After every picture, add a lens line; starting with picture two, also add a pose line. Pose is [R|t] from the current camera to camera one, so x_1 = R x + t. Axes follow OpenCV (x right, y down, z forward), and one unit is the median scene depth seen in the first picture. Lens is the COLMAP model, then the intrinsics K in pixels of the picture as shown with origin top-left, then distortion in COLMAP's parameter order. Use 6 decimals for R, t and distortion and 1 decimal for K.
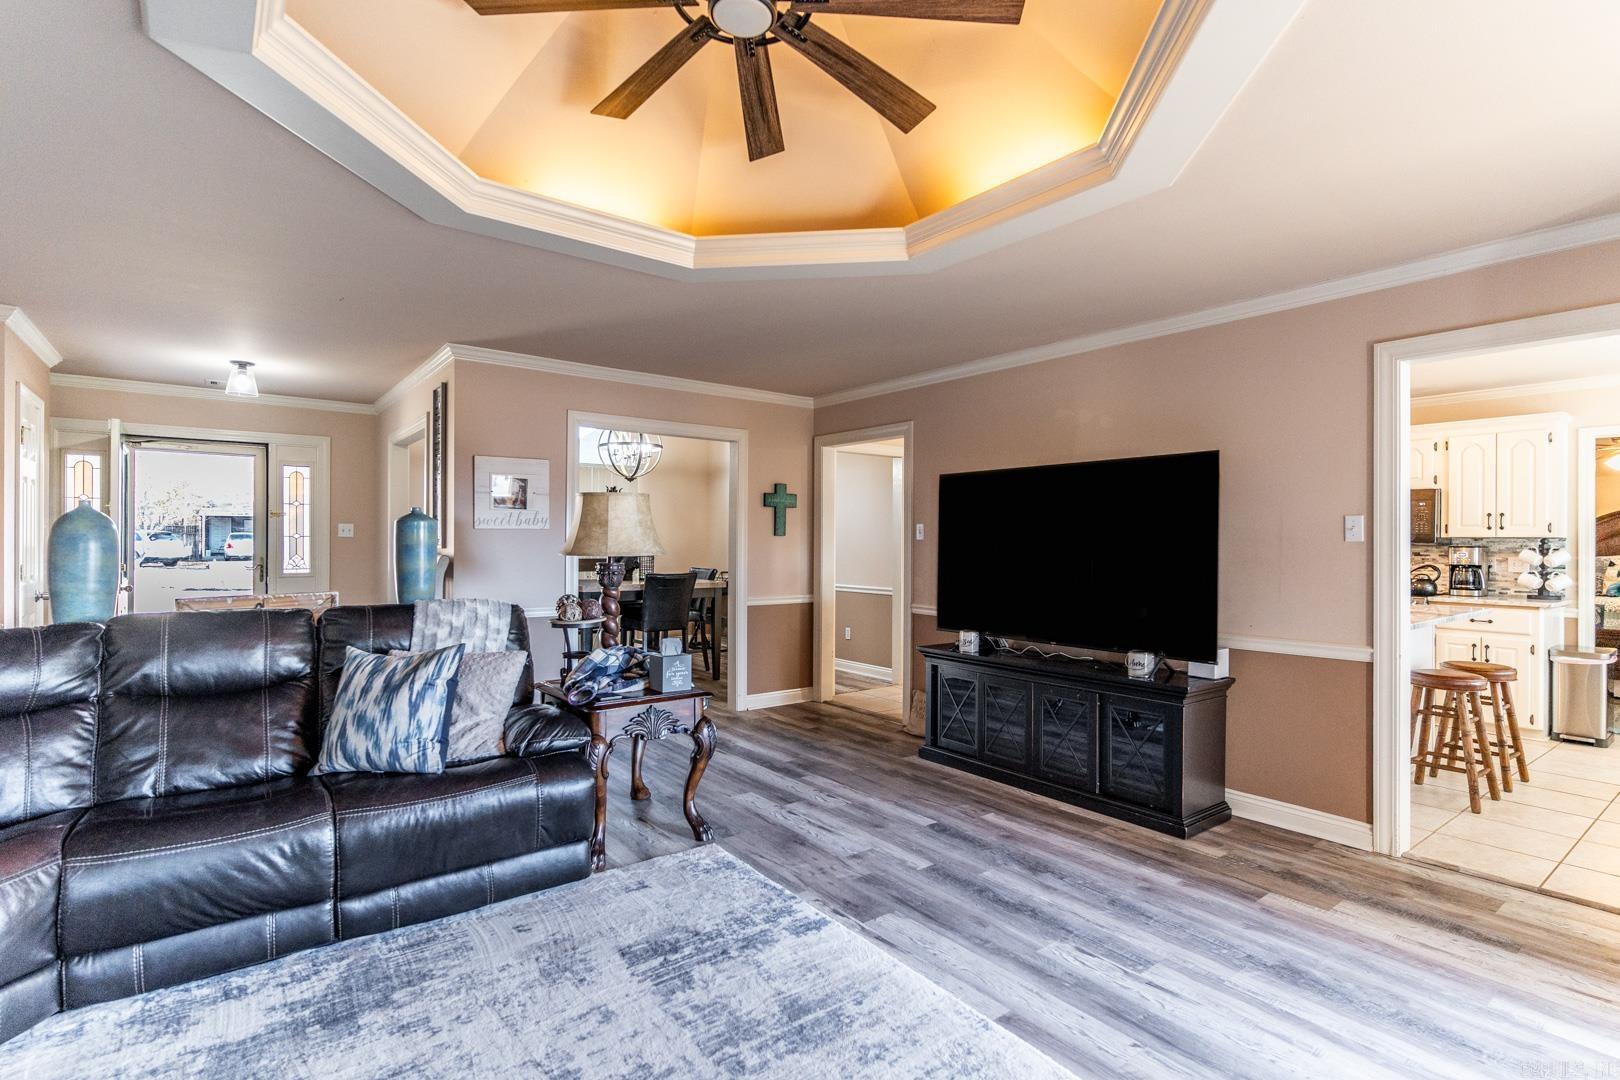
lens RADIAL K [[781.2, 0, 797.5], [0, 781.2, 541.1], [0, 0, 1]] dist [0.005356, 0.002435]
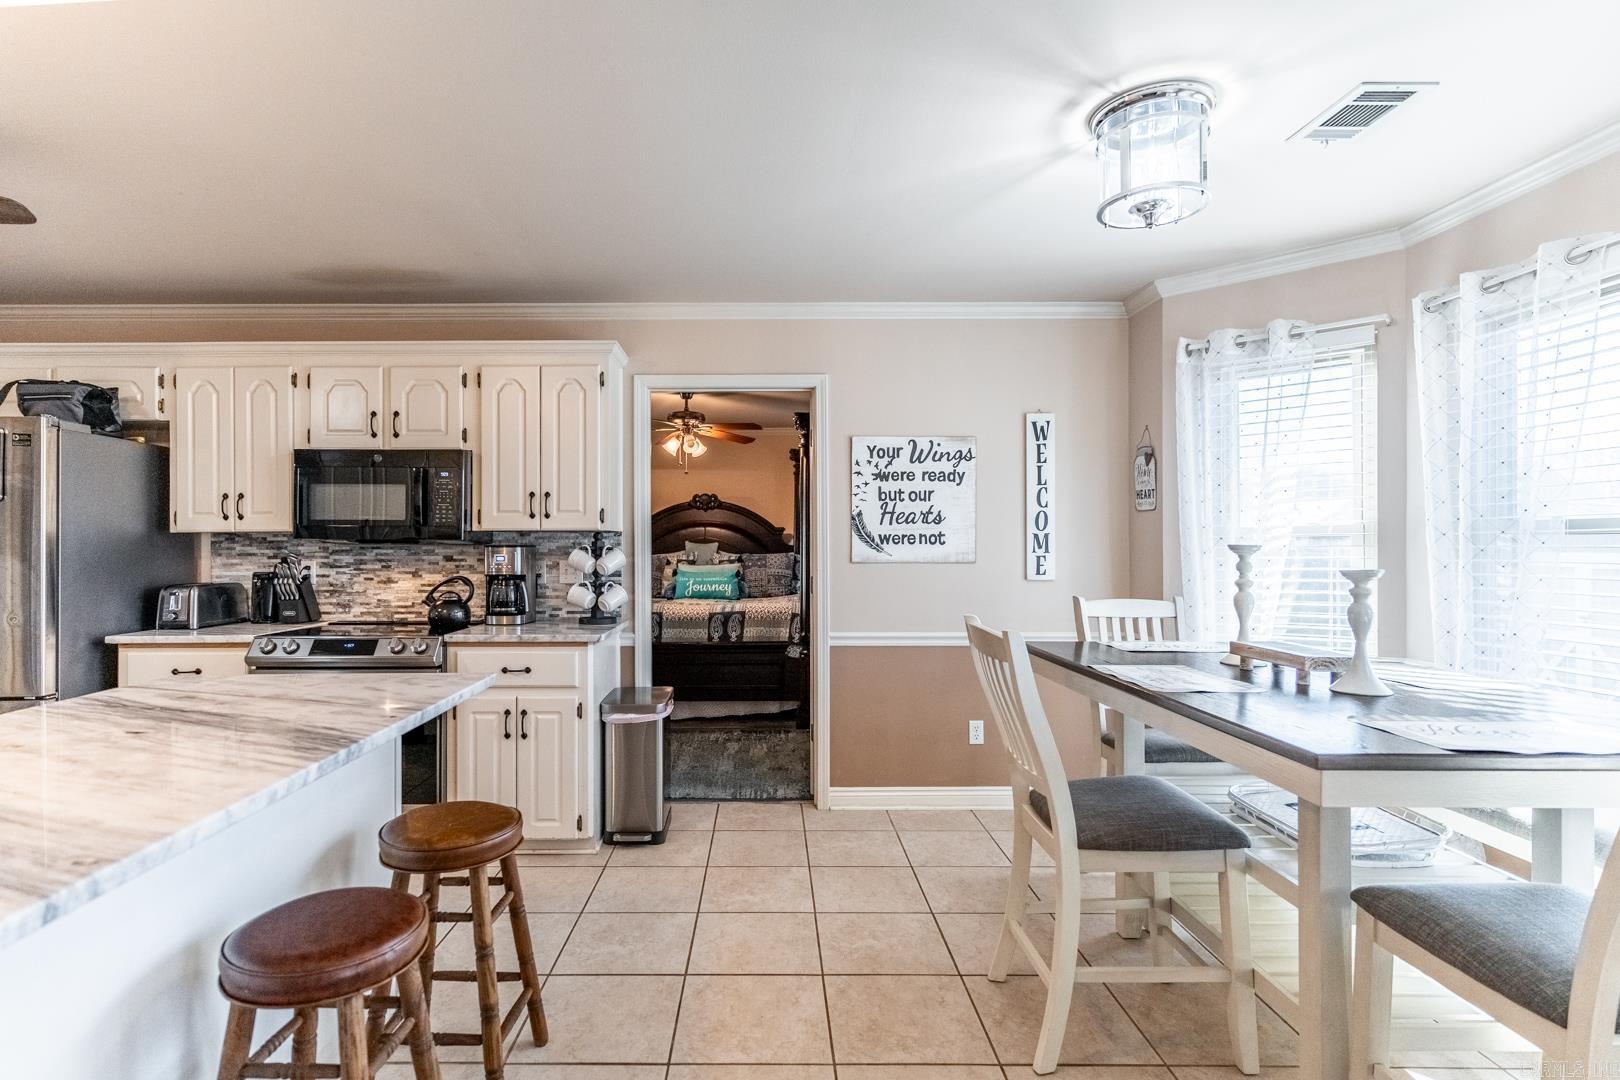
lens RADIAL K [[781.2, 0, 803.8], [0, 781.2, 544.9], [0, 0, 1]] dist [0.005356, 0.002435]
pose [[0.553520, -0.001873, 0.832834, 0.486519], [0.003967, 0.999992, -0.000388, 0.008048], [-0.832826, 0.003518, 0.553523, 0.479979]]
